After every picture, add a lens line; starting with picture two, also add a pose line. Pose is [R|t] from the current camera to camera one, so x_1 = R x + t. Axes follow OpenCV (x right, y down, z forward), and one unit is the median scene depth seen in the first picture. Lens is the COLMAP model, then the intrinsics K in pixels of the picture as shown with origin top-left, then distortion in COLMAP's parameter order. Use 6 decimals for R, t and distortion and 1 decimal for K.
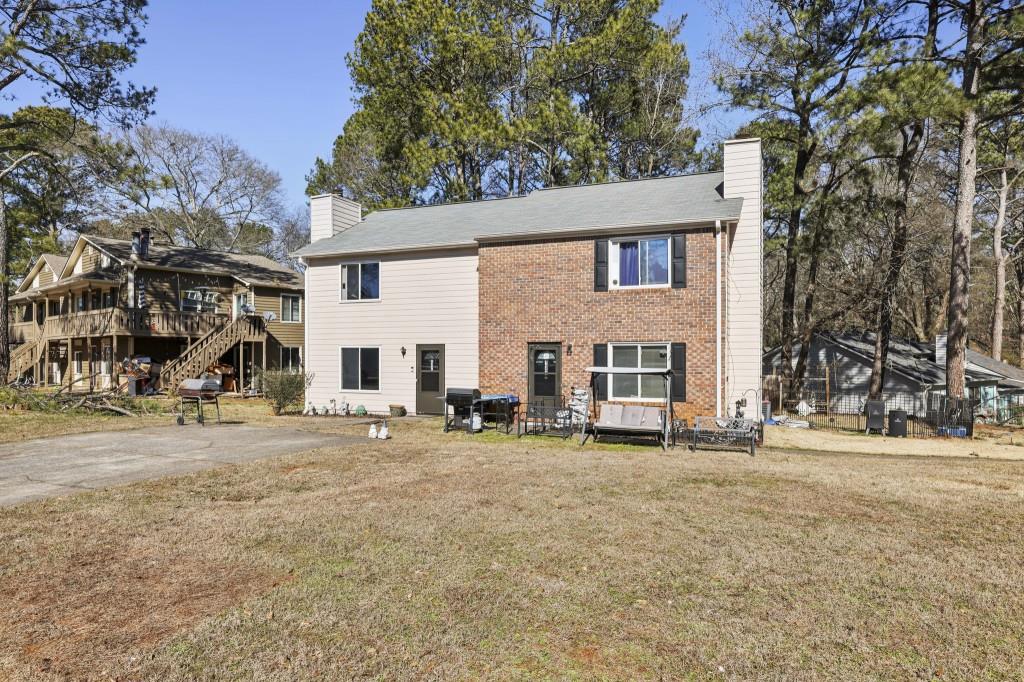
lens RADIAL K [[624.6, 0, 566.5], [0, 624.6, 338.2], [0, 0, 1]] dist [0.002222, 0.000208]
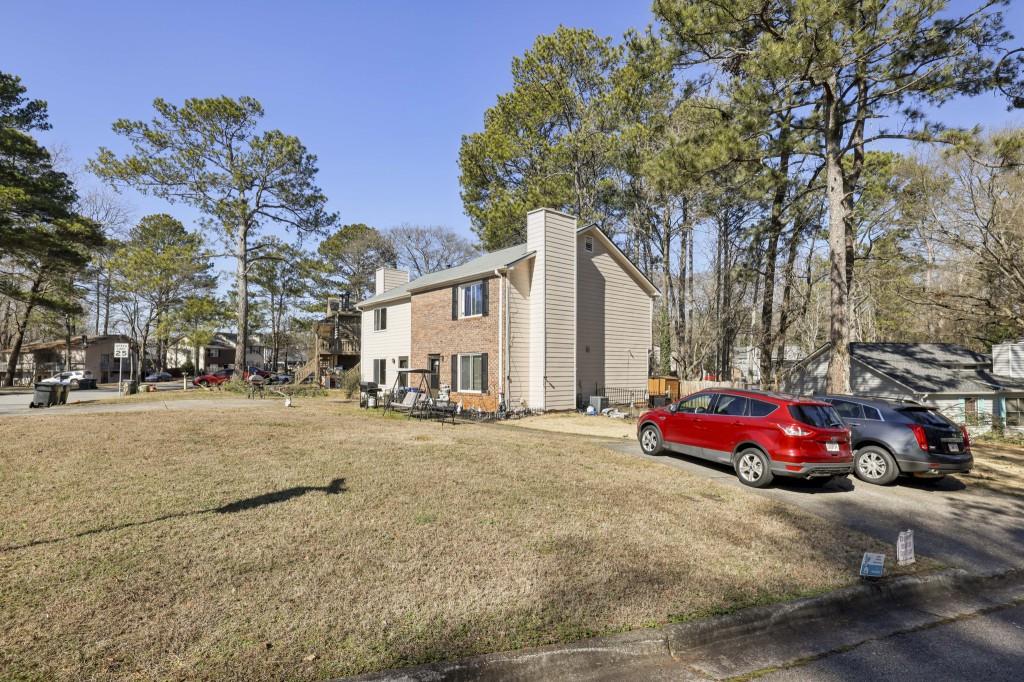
lens RADIAL K [[479.6, 0, 516.7], [0, 479.6, 345.3], [0, 0, 1]] dist [-0.000831, 0.000192]
pose [[0.903494, -0.018944, -0.428182, 0.558019], [0.010071, 0.999685, -0.022979, 0.011703], [0.428482, 0.016450, 0.903400, 0.002016]]
